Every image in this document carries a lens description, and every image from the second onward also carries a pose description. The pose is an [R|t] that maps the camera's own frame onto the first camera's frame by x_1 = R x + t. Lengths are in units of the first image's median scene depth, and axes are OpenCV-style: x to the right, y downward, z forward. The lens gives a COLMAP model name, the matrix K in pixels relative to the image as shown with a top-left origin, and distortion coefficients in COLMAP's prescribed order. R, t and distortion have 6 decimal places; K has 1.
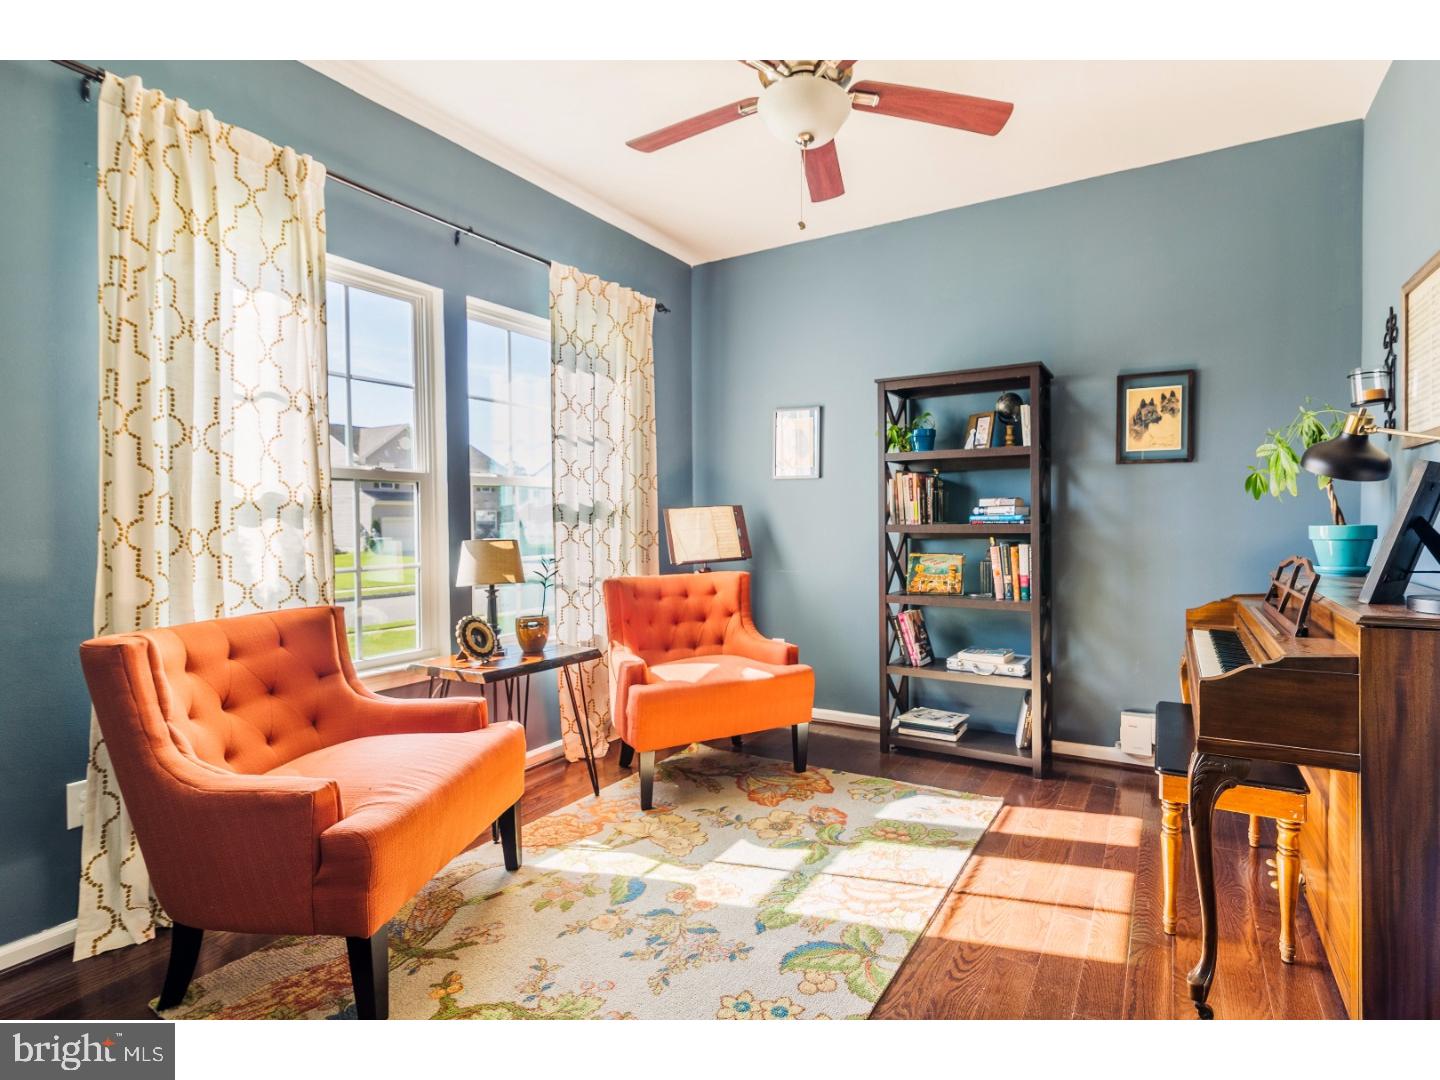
lens RADIAL K [[709.5, 0, 730.4], [0, 709.5, 532.9], [0, 0, 1]] dist [-0.001267, -0.001324]
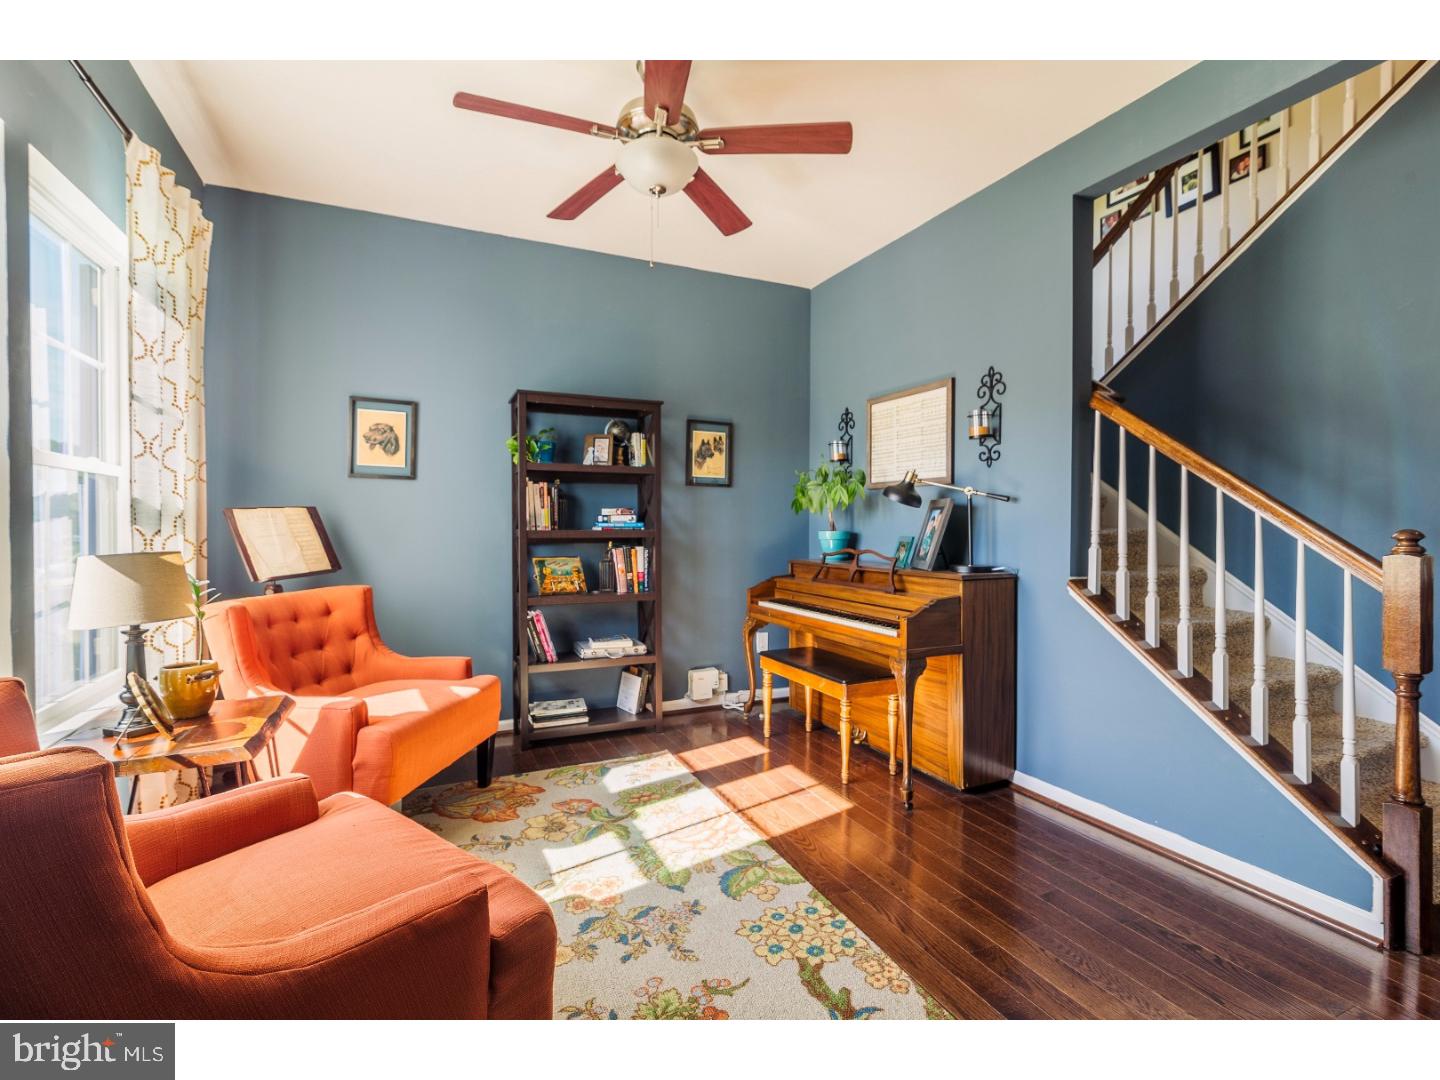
lens RADIAL K [[709.5, 0, 730.1], [0, 709.5, 535.9], [0, 0, 1]] dist [-0.001267, -0.001324]
pose [[0.570158, -0.004066, 0.821525, -0.513267], [0.009209, 0.999957, -0.001442, 0.000454], [-0.821483, 0.008388, 0.570171, 0.176554]]
